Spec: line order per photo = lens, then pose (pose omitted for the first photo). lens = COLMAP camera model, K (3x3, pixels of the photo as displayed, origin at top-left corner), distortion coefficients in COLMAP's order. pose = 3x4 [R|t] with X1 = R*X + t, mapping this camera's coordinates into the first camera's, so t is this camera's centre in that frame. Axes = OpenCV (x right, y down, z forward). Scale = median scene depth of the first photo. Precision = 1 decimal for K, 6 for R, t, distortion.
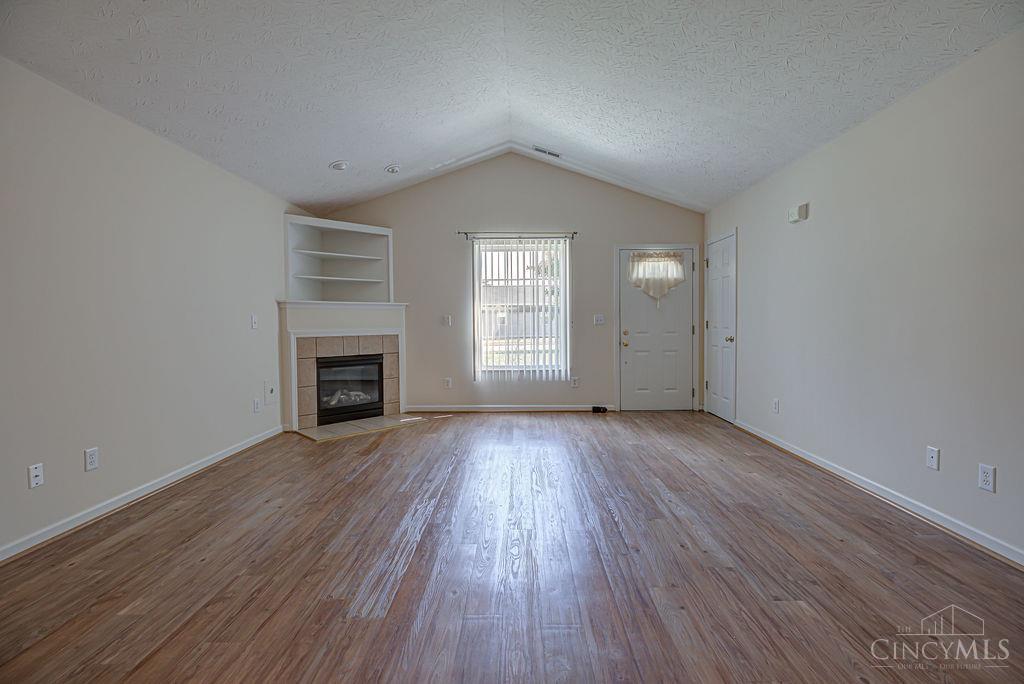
lens RADIAL K [[470.6, 0, 512.9], [0, 470.6, 335.9], [0, 0, 1]] dist [-0.008250, -0.000387]
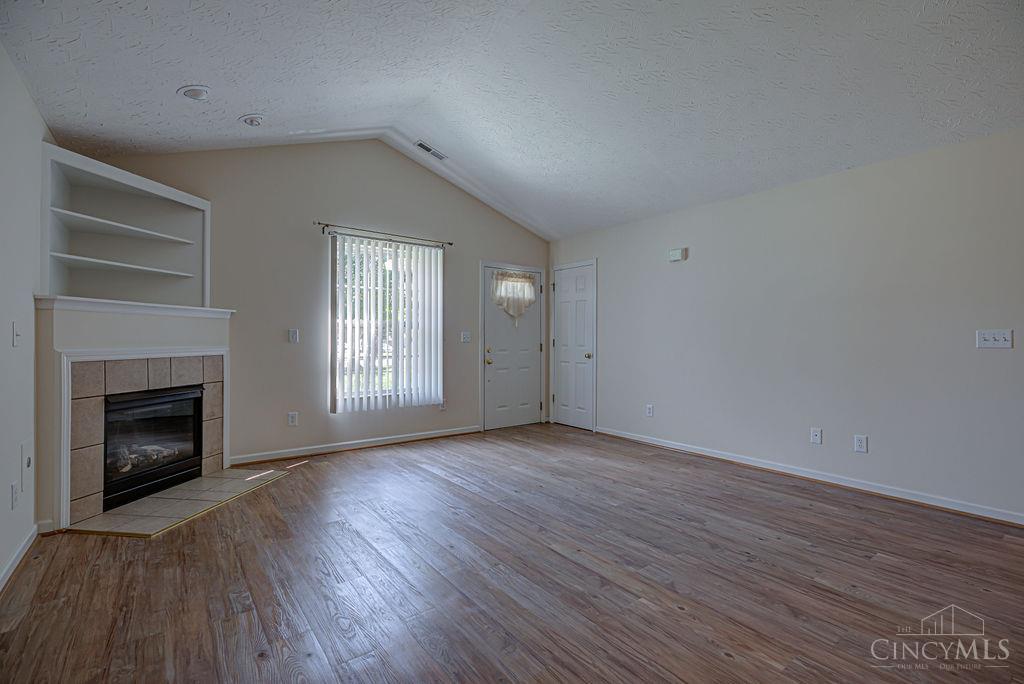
lens RADIAL K [[470.6, 0, 512.9], [0, 470.6, 335.9], [0, 0, 1]] dist [-0.008250, -0.000387]
pose [[0.785748, 0.014337, 0.618380, -0.342218], [0.008746, 0.999374, -0.034283, -0.003340], [-0.618484, 0.032346, 0.785131, 0.196439]]
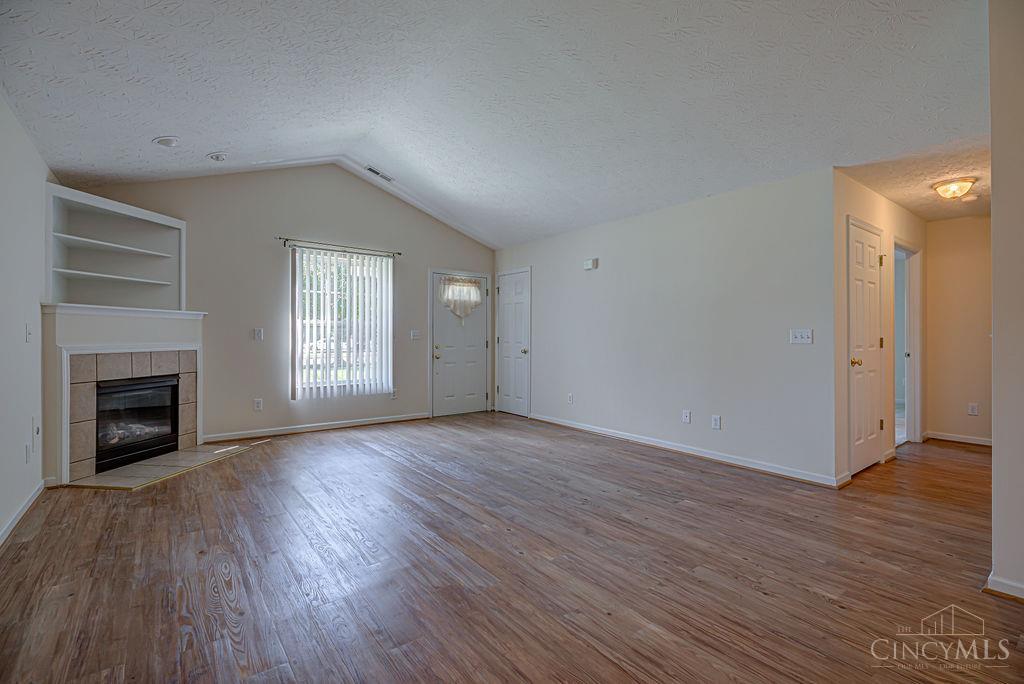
lens RADIAL K [[470.6, 0, 512.9], [0, 470.6, 335.9], [0, 0, 1]] dist [-0.008250, -0.000387]
pose [[0.783258, 0.011109, 0.621597, -0.326878], [0.008963, 0.999535, -0.029157, 0.001595], [-0.621632, 0.028409, 0.782794, 0.006574]]
